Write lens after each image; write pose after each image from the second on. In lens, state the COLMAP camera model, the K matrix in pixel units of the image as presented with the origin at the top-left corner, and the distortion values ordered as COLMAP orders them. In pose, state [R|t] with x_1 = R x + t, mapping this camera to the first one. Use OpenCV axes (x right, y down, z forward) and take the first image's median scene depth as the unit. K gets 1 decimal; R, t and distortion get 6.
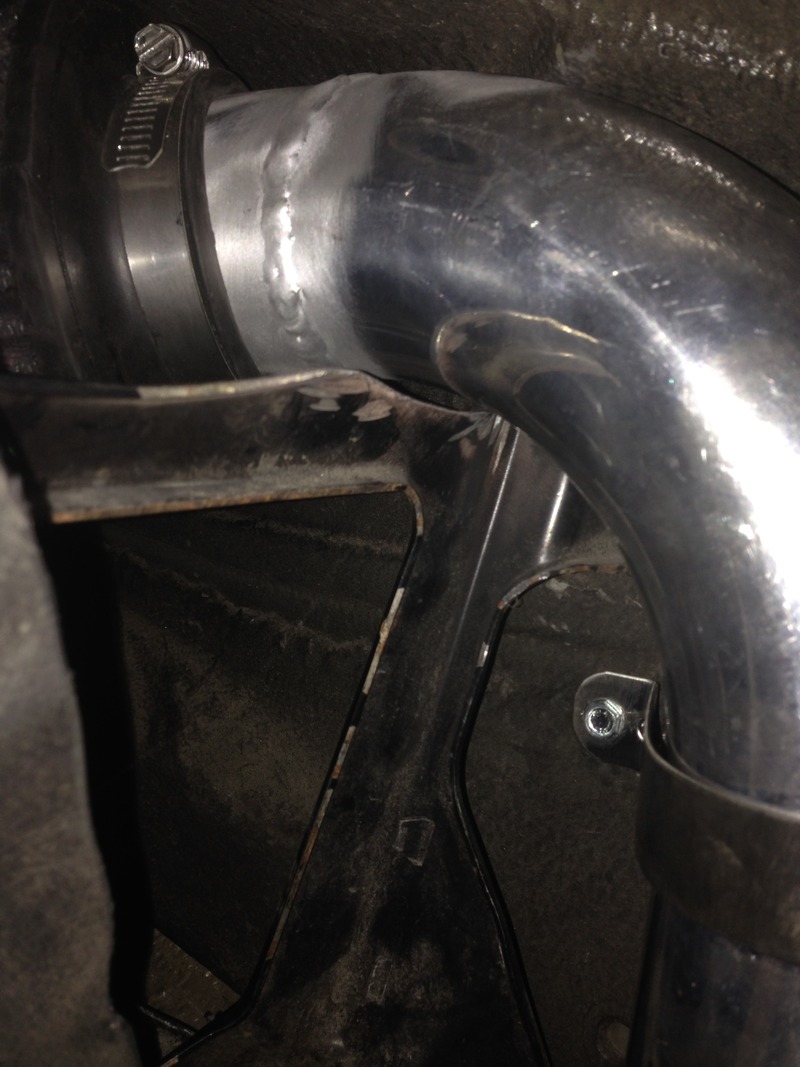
lens RADIAL K [[1032.1, 0, 400.0], [0, 1032.1, 533.5], [0, 0, 1]] dist [0.016455, 0.003359]
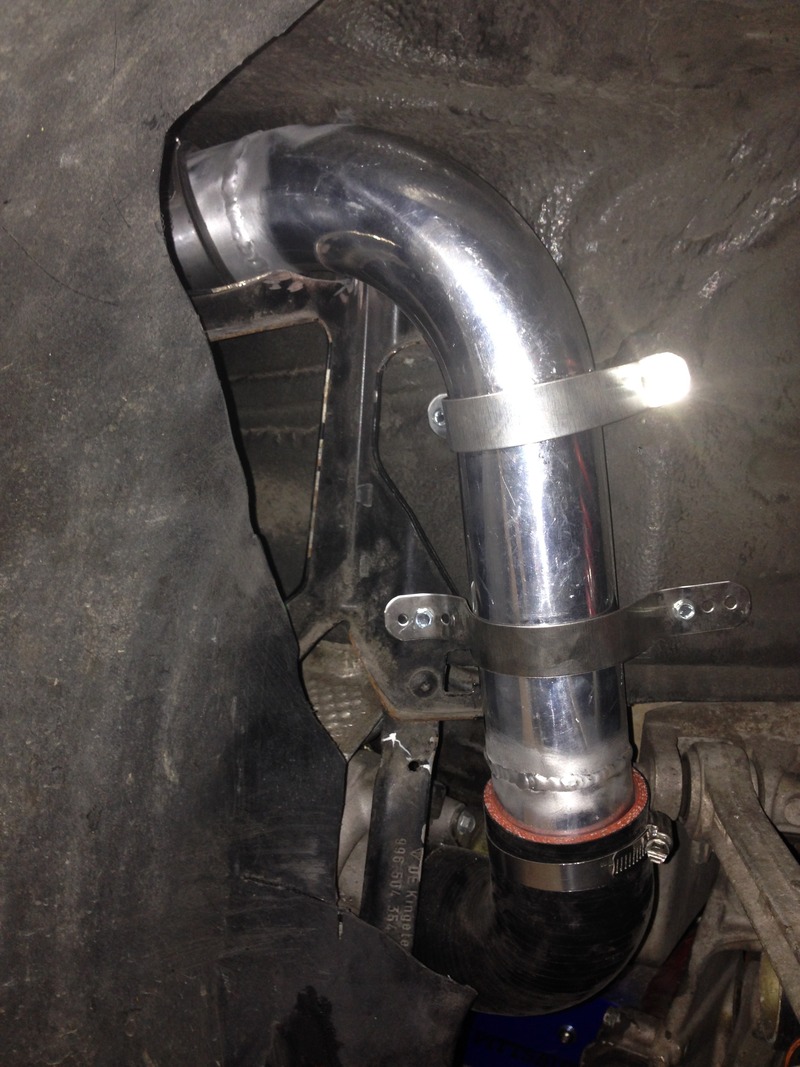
lens RADIAL K [[1031.8, 0, 400.0], [0, 1031.8, 533.5], [0, 0, 1]] dist [0.061911, -0.001028]
pose [[0.972897, -0.229986, 0.024036, 0.017164], [0.227276, 0.970206, 0.083934, 0.254537], [-0.042624, -0.076196, 0.996181, -1.250210]]
